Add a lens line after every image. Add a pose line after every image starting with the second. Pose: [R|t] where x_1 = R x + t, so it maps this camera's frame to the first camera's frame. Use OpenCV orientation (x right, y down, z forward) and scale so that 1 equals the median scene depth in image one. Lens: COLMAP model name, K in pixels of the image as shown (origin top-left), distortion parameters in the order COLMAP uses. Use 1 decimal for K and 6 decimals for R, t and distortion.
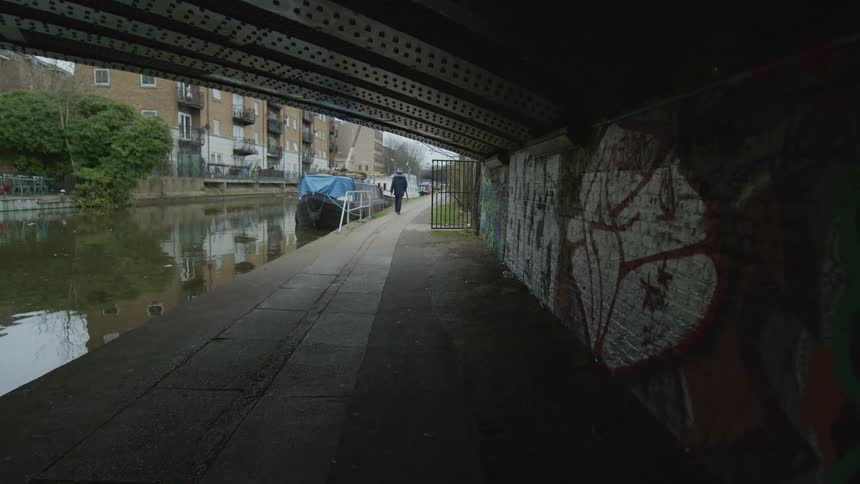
lens RADIAL K [[482.5, 0, 431.4], [0, 482.5, 235.9], [0, 0, 1]] dist [-0.003614, 0.000027]
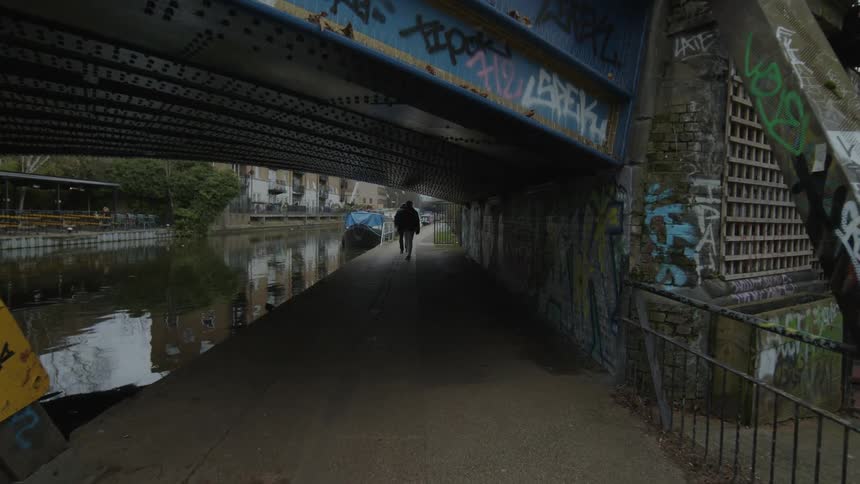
lens RADIAL K [[482.5, 0, 431.4], [0, 482.5, 235.9], [0, 0, 1]] dist [-0.003614, 0.000027]
pose [[0.999914, -0.013111, -0.000176, -0.003762], [0.013074, 0.997927, -0.063018, 0.021364], [0.001001, 0.063010, 0.998012, -0.232873]]
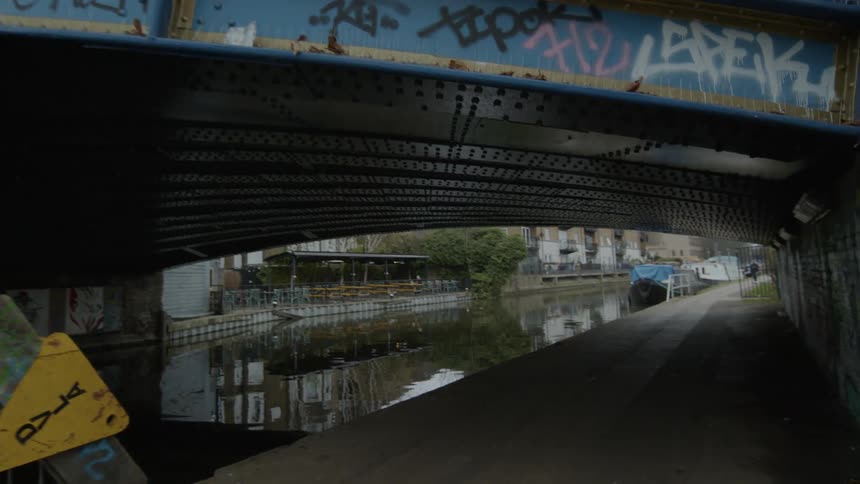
lens RADIAL K [[482.5, 0, 431.4], [0, 482.5, 235.9], [0, 0, 1]] dist [-0.003614, 0.000027]
pose [[0.815476, -0.116955, -0.566851, 0.025921], [0.006837, 0.981250, -0.192619, 0.022894], [0.578750, 0.153201, 0.800986, -0.204867]]
